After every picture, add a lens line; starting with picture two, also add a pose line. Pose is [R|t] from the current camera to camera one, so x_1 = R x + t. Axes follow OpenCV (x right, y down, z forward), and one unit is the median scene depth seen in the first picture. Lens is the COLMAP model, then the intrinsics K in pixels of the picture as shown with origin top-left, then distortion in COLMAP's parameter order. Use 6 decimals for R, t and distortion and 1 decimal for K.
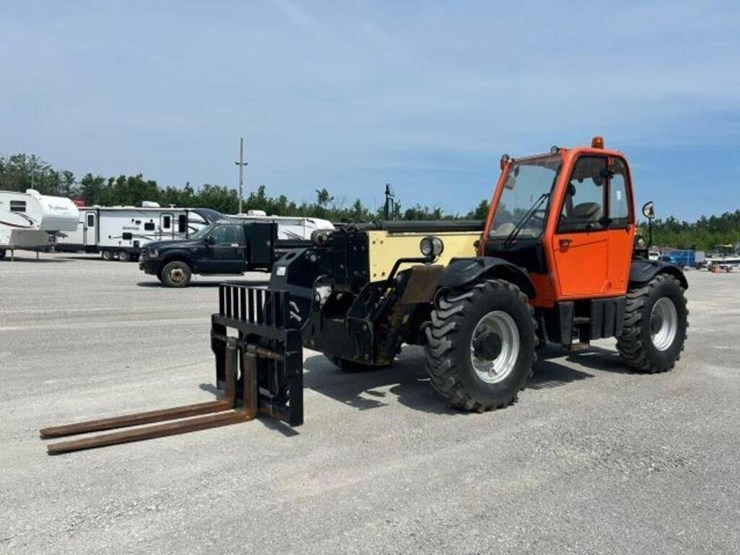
lens RADIAL K [[579.8, 0, 361.8], [0, 579.8, 277.6], [0, 0, 1]] dist [0.031934, -0.028219]
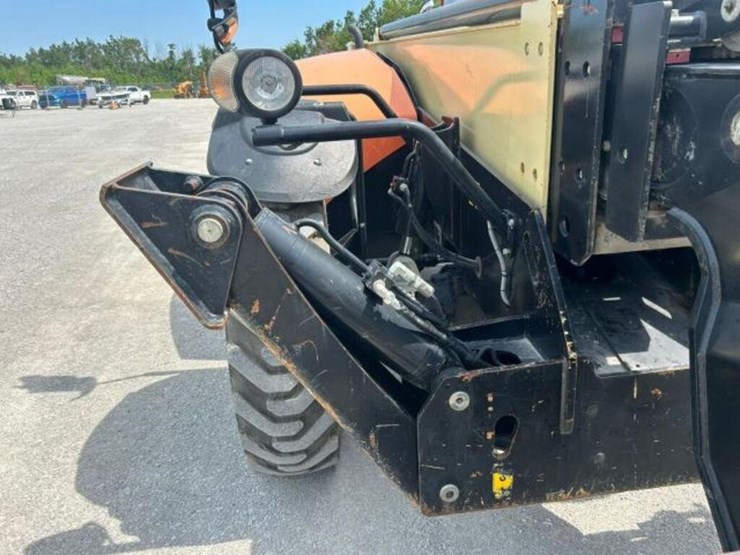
lens RADIAL K [[579.8, 0, 368.5], [0, 579.8, 276.6], [0, 0, 1]] dist [0.031934, -0.028219]
pose [[0.489717, -0.315064, 0.812965, -0.240720], [0.091443, 0.945844, 0.311477, -0.042463], [-0.867073, -0.078195, 0.492006, 0.737173]]
